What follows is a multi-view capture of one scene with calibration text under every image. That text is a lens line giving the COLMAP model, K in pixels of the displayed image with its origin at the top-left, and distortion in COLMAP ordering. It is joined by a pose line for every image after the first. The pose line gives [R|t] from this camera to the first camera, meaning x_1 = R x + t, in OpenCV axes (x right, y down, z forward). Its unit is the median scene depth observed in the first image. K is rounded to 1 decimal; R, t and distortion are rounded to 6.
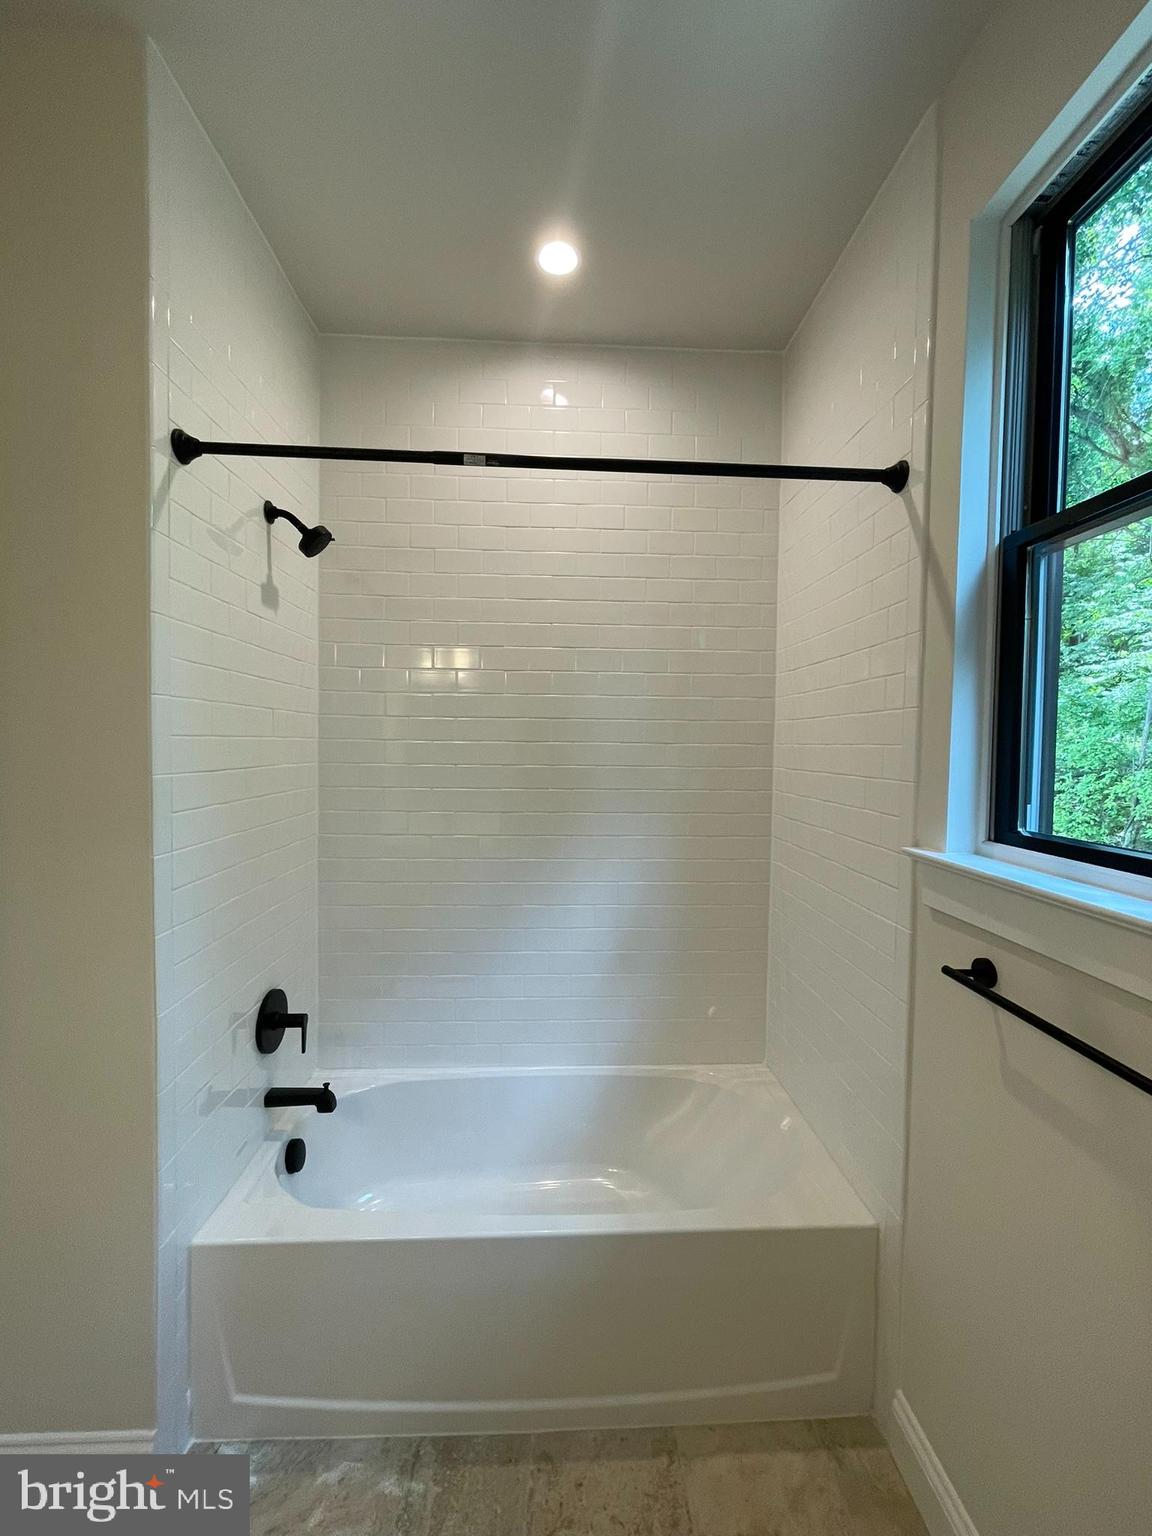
lens RADIAL K [[623.3, 0, 583.9], [0, 623.3, 765.4], [0, 0, 1]] dist [-0.008321, -0.000143]
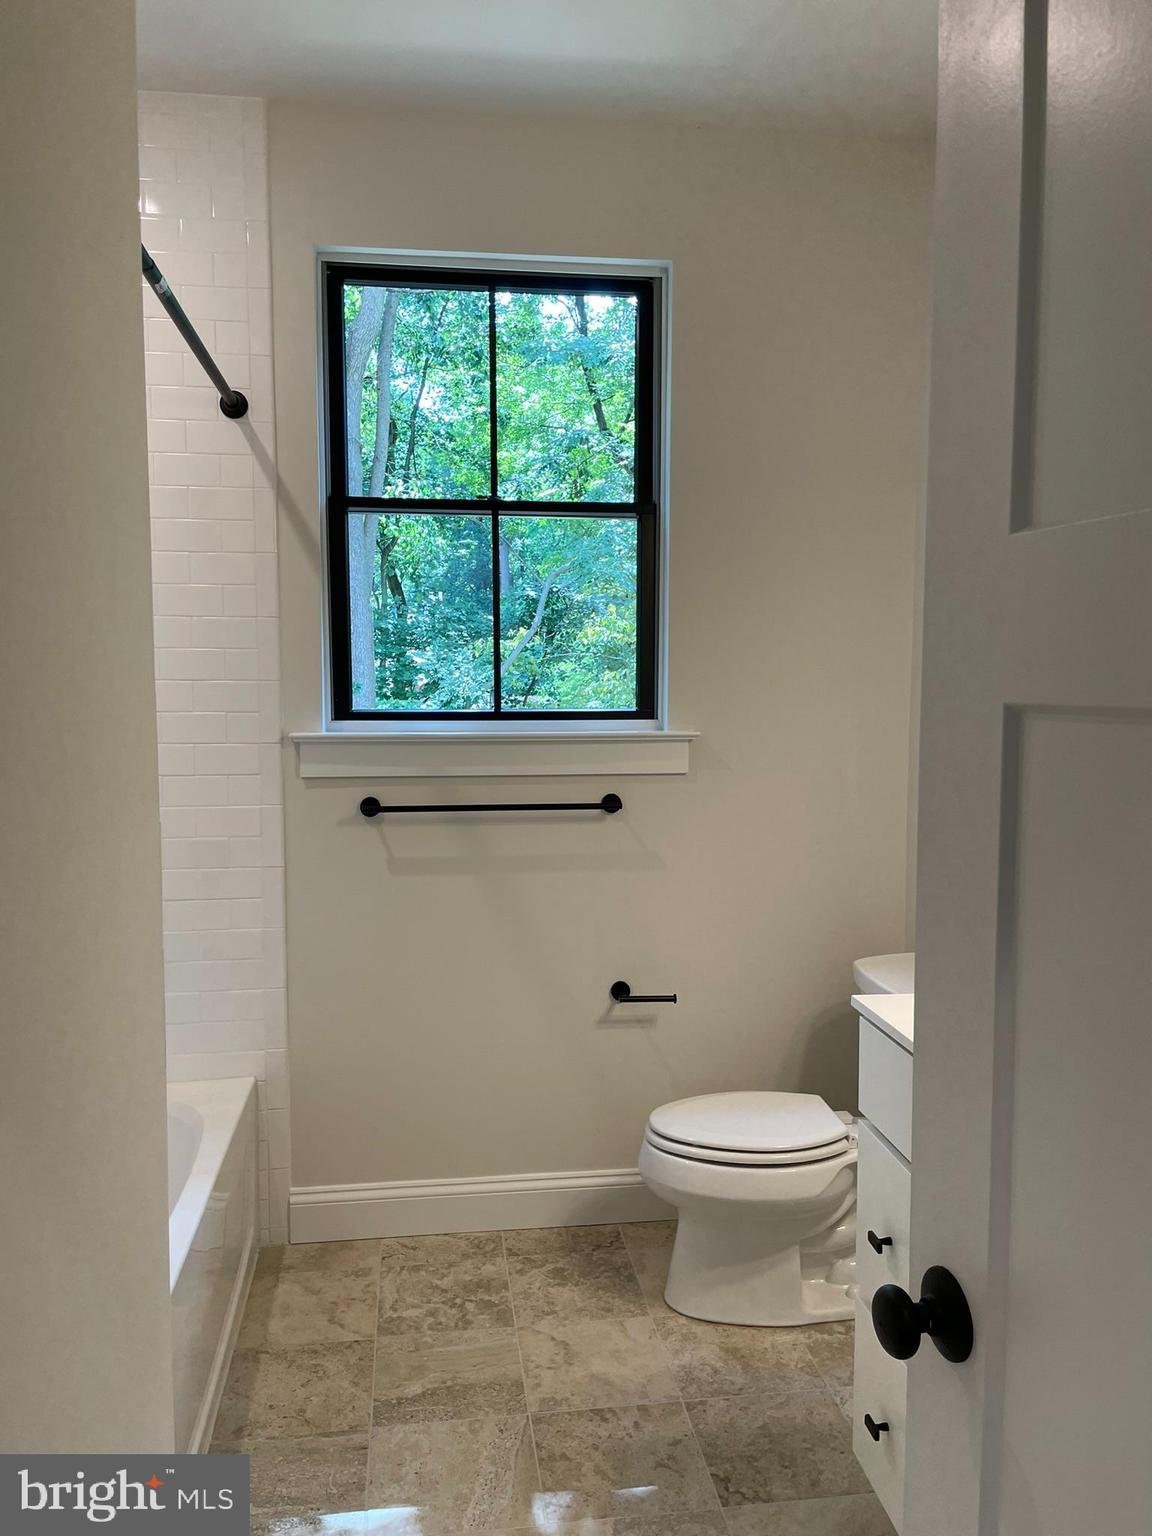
lens RADIAL K [[1177.7, 0, 578.5], [0, 1177.7, 768.3], [0, 0, 1]] dist [0.015052, 0.000980]
pose [[-0.080813, -0.104549, 0.991231, -1.787574], [0.039515, 0.993366, 0.107996, -0.022957], [-0.995946, 0.047896, -0.076145, 0.602183]]
